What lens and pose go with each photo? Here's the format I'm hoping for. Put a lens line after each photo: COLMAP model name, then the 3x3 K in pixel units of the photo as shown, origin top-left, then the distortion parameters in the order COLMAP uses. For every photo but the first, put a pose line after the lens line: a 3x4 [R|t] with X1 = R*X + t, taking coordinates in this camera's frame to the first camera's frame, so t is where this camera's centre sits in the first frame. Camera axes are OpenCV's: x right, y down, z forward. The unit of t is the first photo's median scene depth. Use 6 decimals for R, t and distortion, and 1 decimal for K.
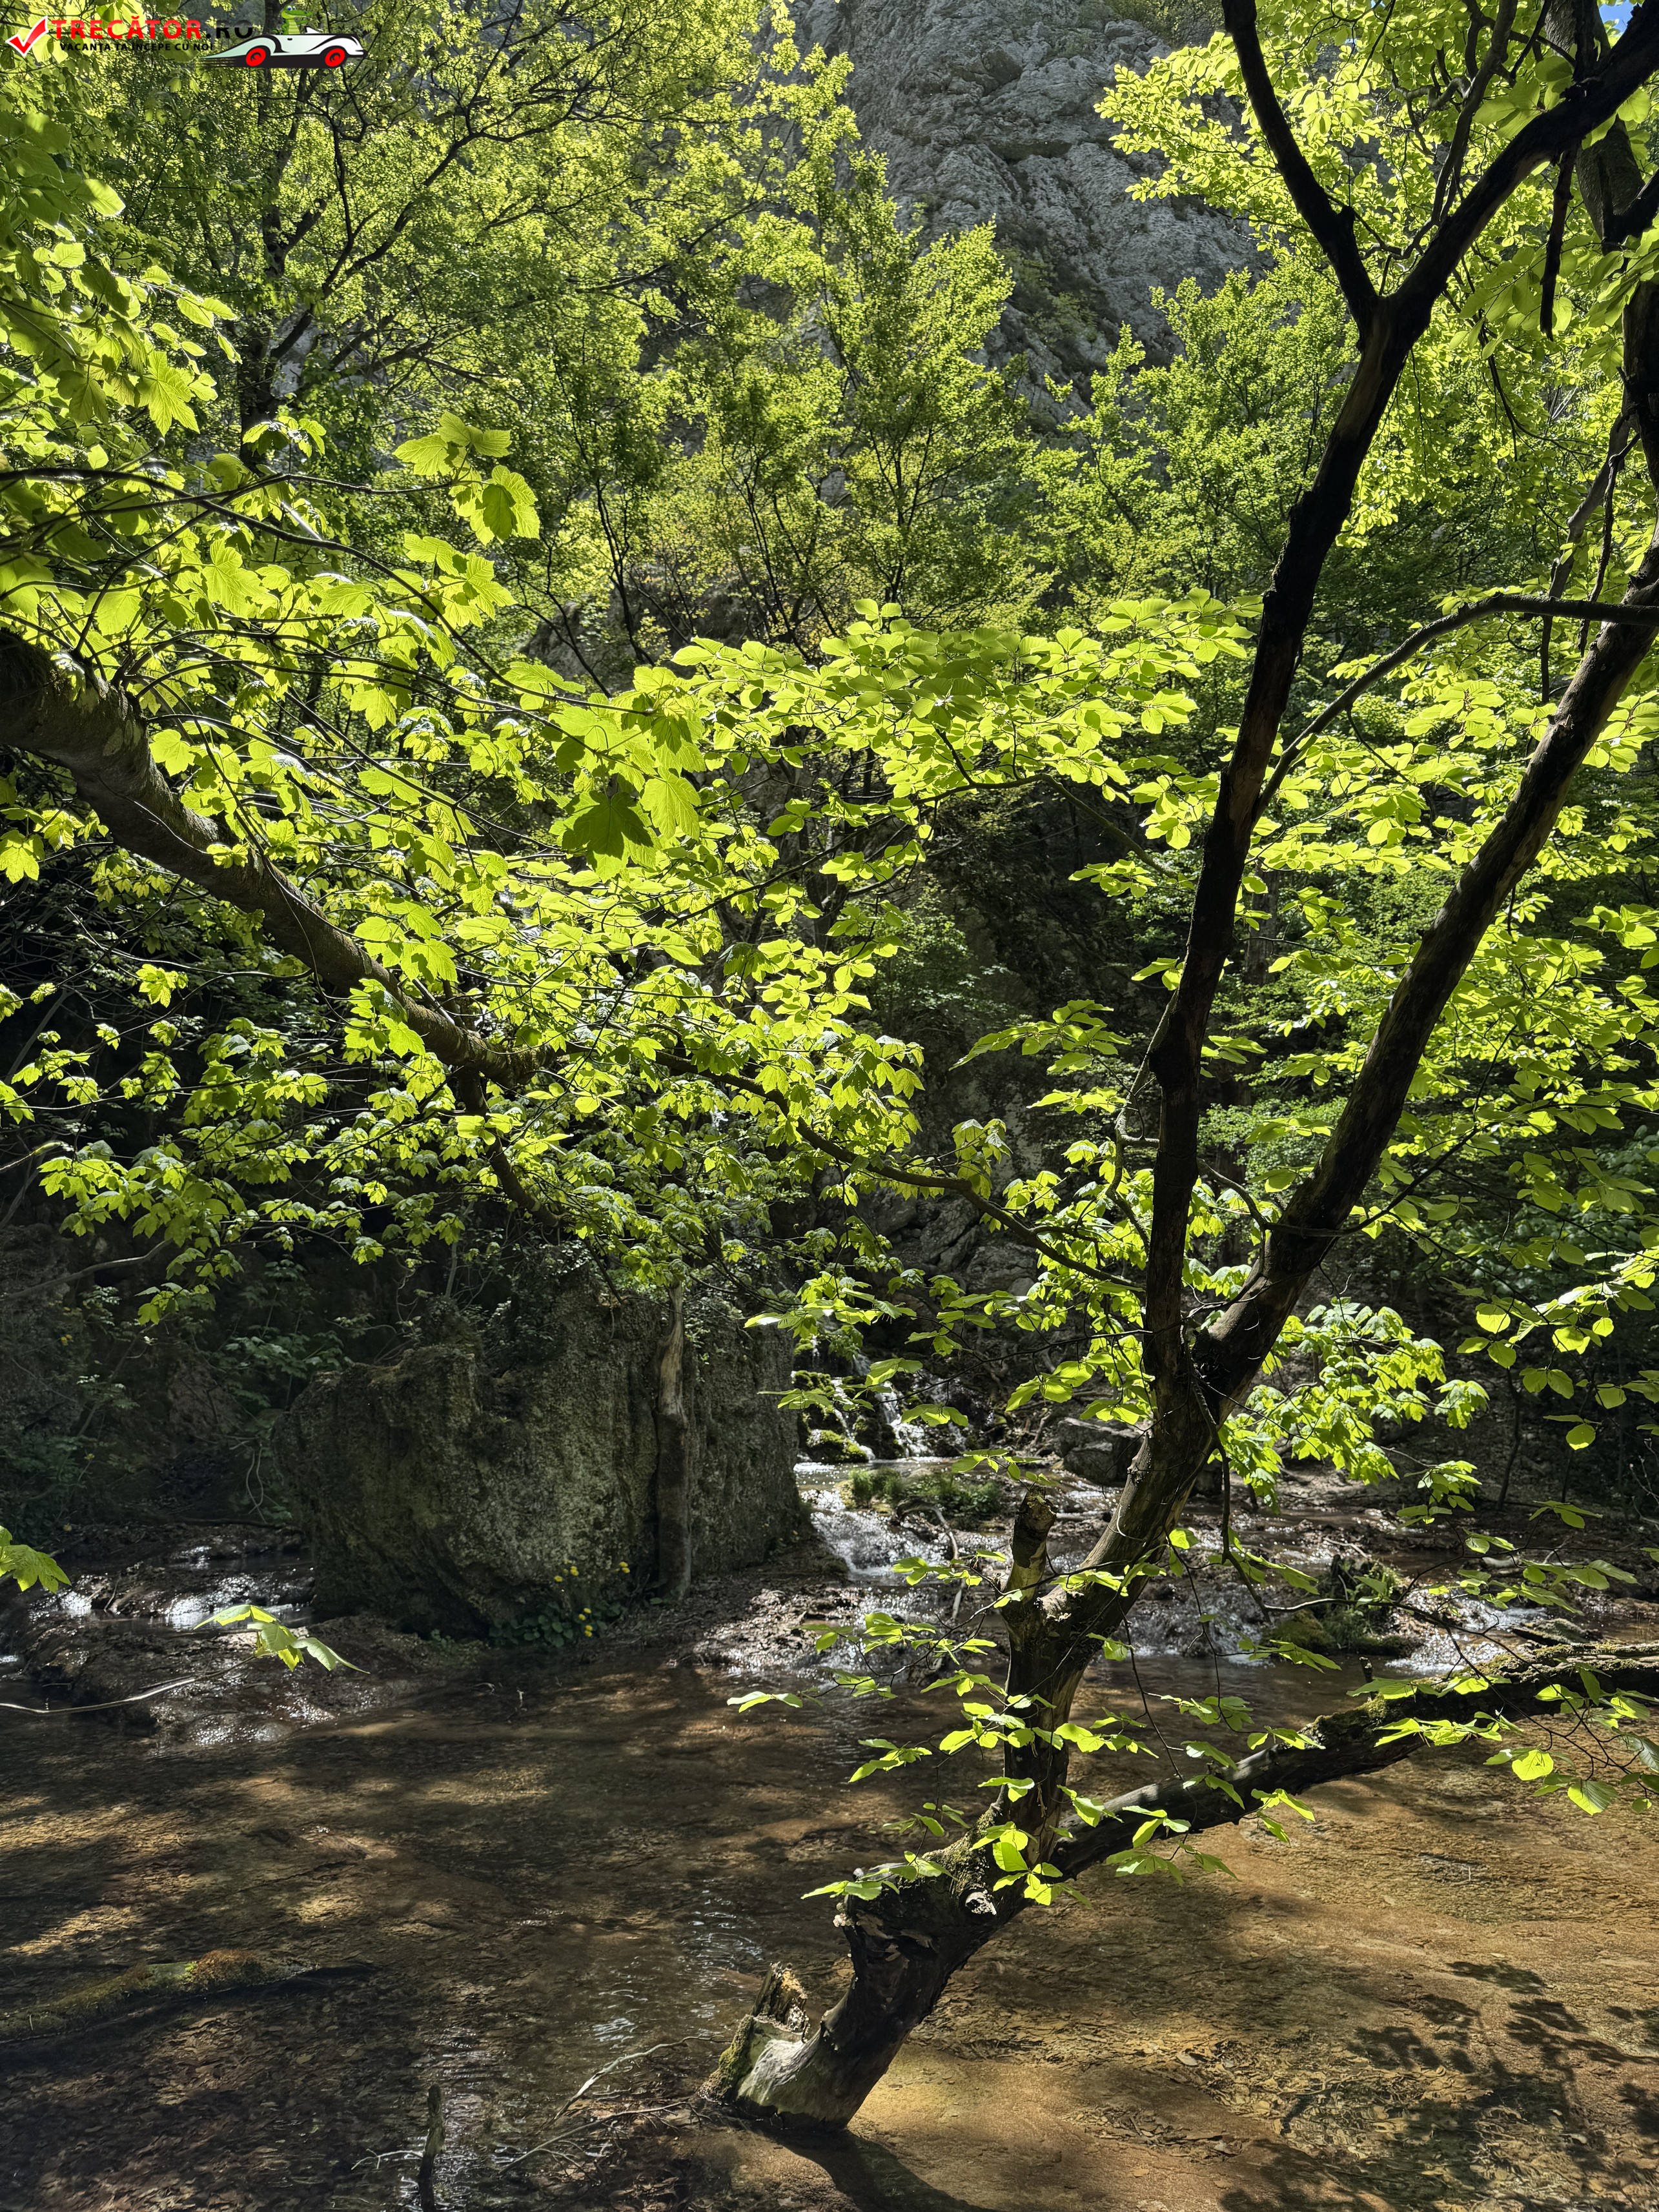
lens RADIAL K [[1560.1, 0, 836.1], [0, 1560.1, 1097.7], [0, 0, 1]] dist [0.091483, -0.097821]
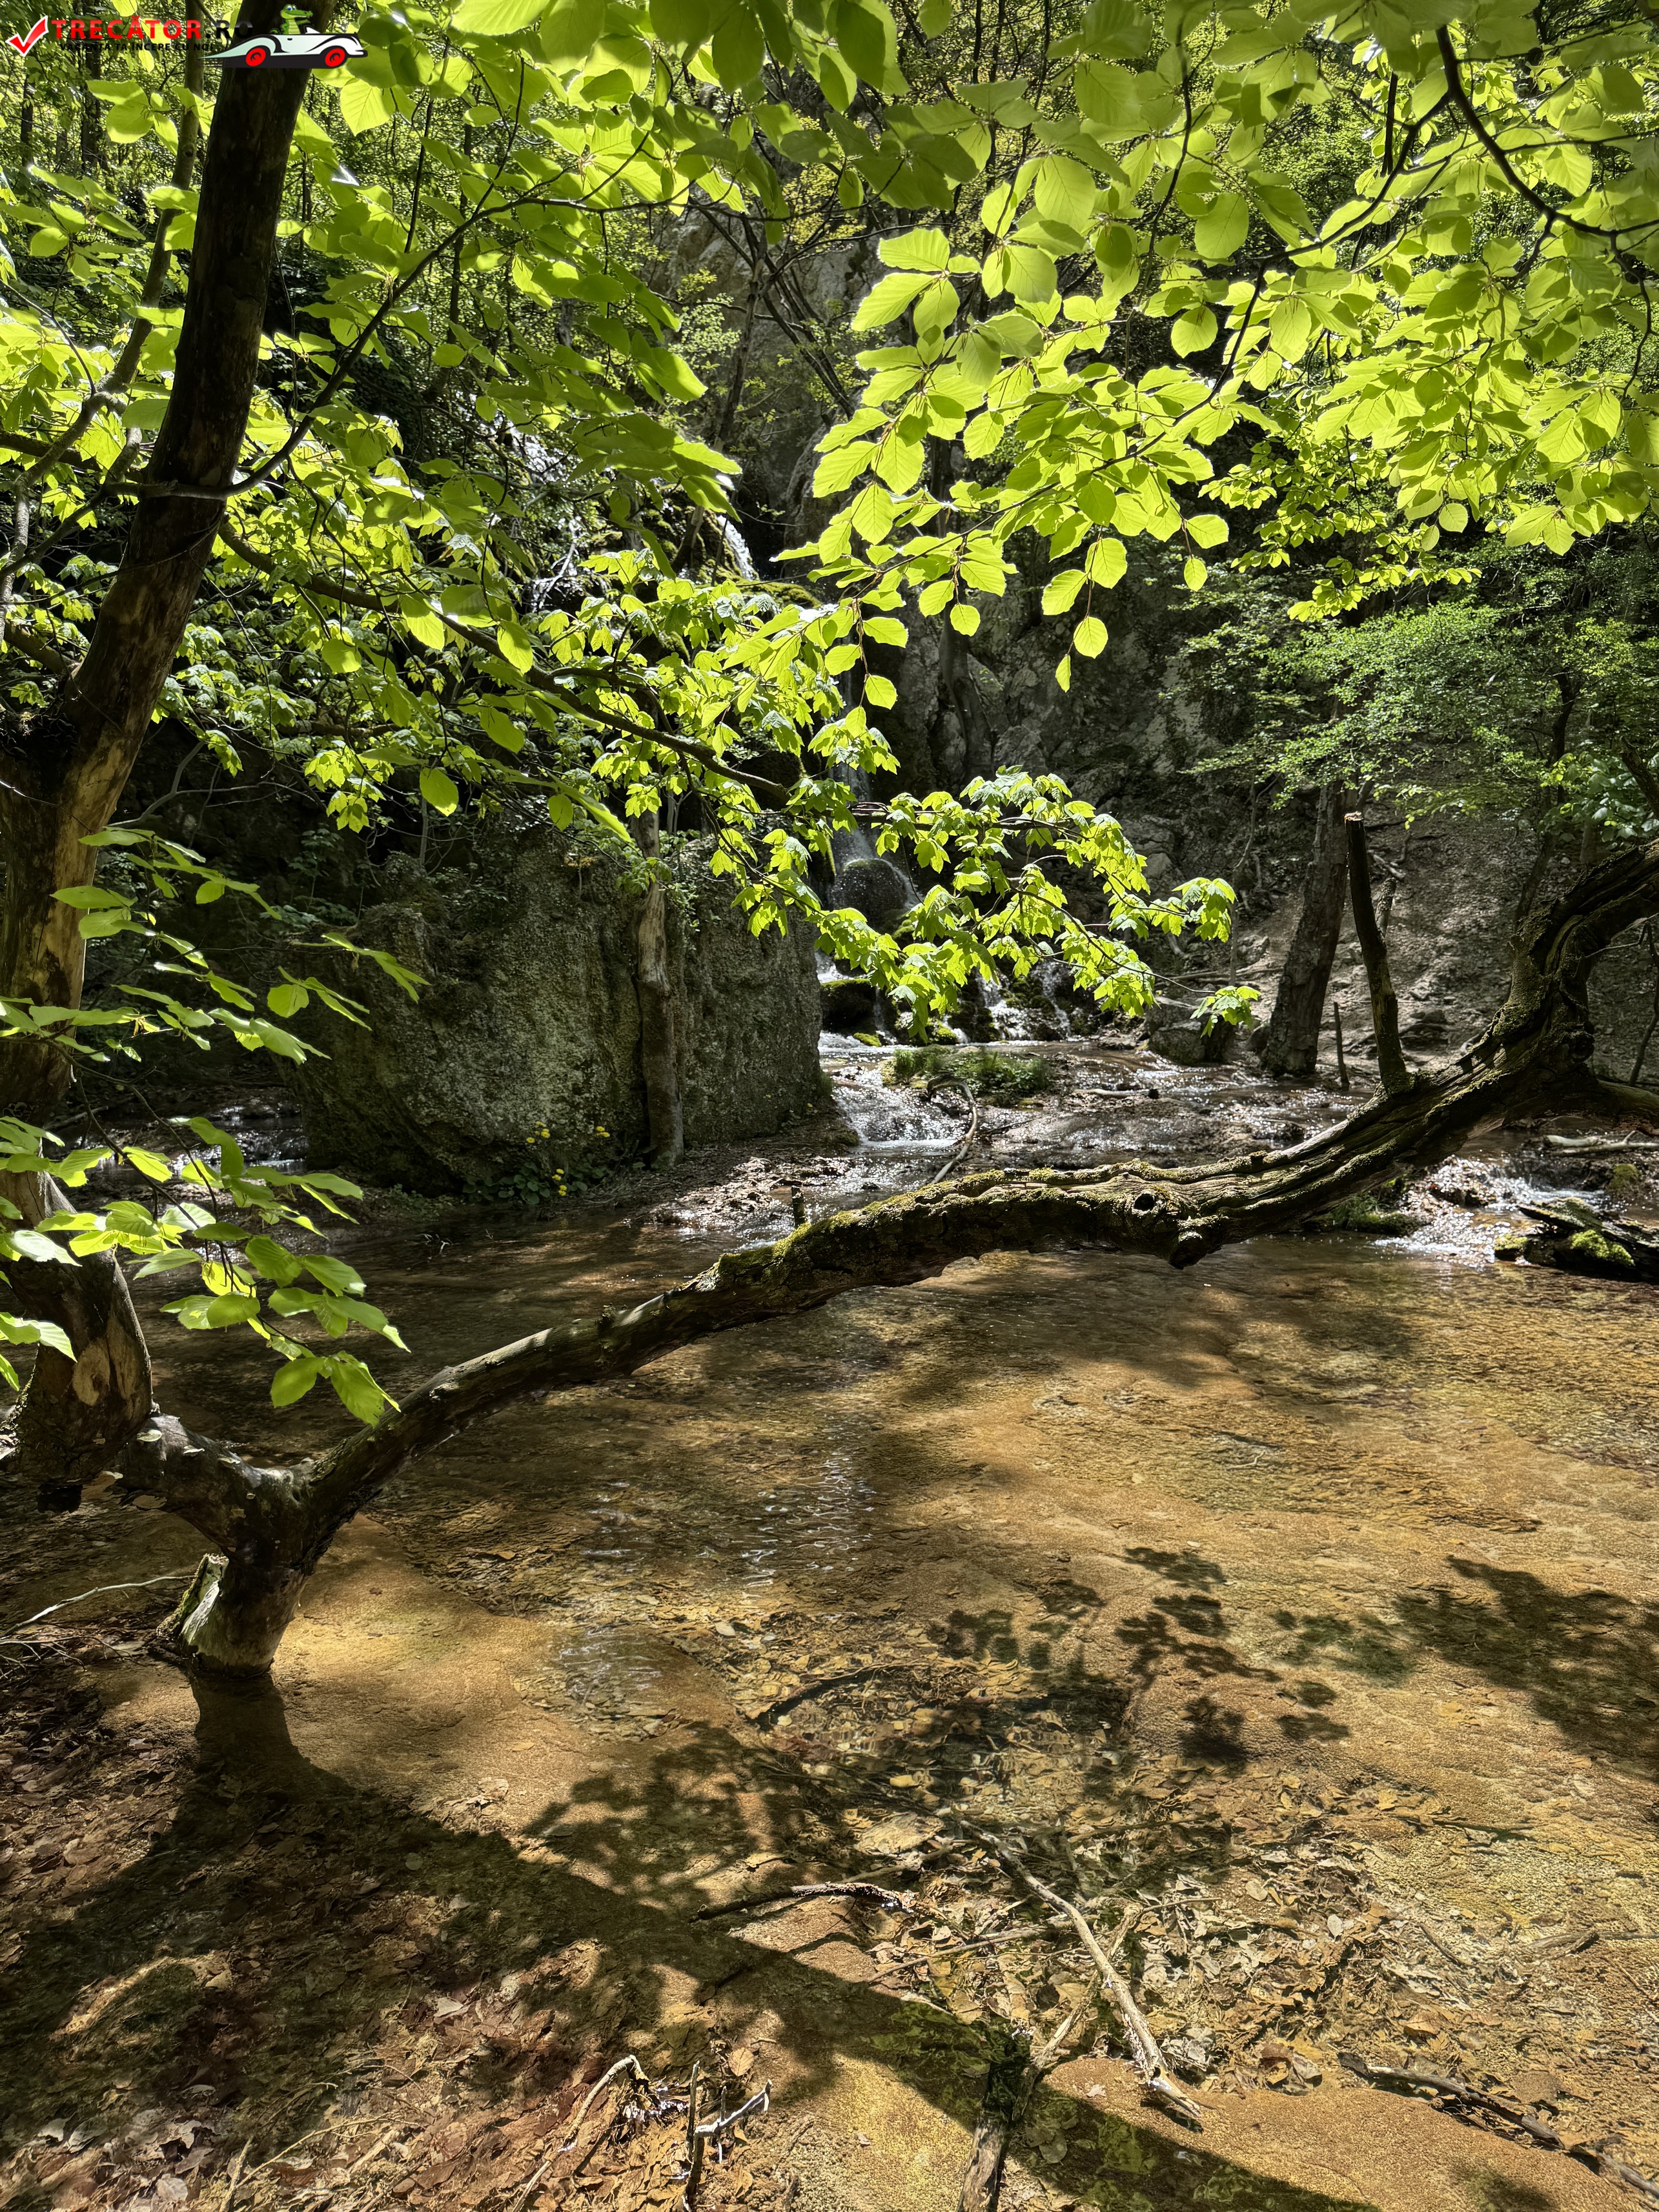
lens RADIAL K [[1529.9, 0, 834.3], [0, 1529.9, 1111.0], [0, 0, 1]] dist [0.178350, -0.366204]
pose [[0.983999, 0.015107, -0.177535, 0.178252], [0.030542, 0.967350, 0.251597, 0.047906], [0.175539, -0.252994, 0.951410, 0.112250]]
